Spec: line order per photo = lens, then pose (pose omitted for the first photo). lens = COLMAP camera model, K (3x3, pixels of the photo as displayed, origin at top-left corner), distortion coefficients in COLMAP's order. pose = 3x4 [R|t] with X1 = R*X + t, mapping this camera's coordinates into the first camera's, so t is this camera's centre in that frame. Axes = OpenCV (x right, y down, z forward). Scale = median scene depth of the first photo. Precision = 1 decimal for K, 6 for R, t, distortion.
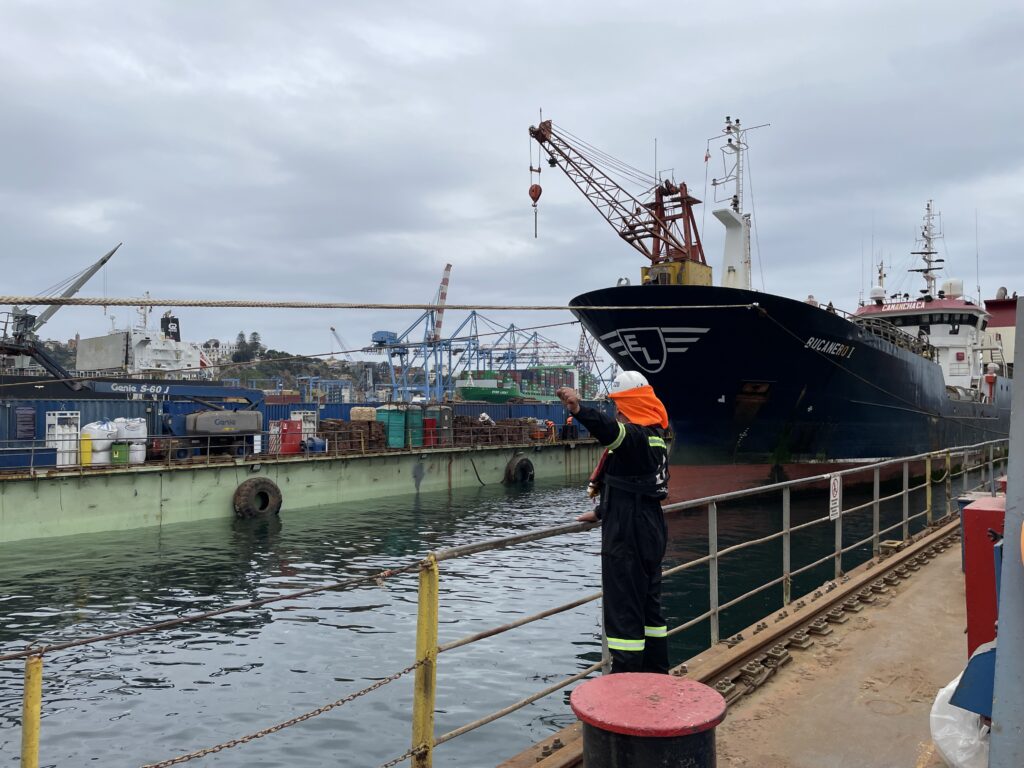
lens RADIAL K [[766.8, 0, 514.7], [0, 766.8, 382.0], [0, 0, 1]] dist [0.103434, -0.132383]
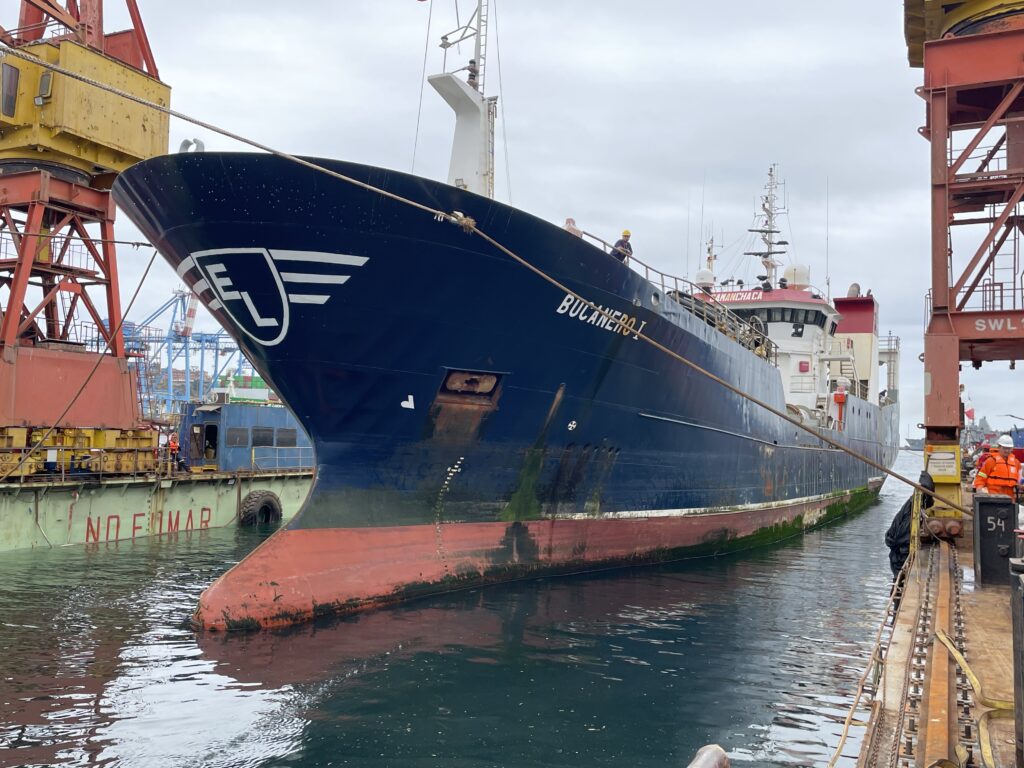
lens RADIAL K [[910.2, 0, 511.5], [0, 910.2, 374.9], [0, 0, 1]] dist [0.072006, -0.000802]
pose [[0.976625, 0.039218, 0.211343, 0.174169], [-0.033730, 0.998995, -0.029510, 0.016655], [-0.212288, 0.021692, 0.976966, 0.316240]]
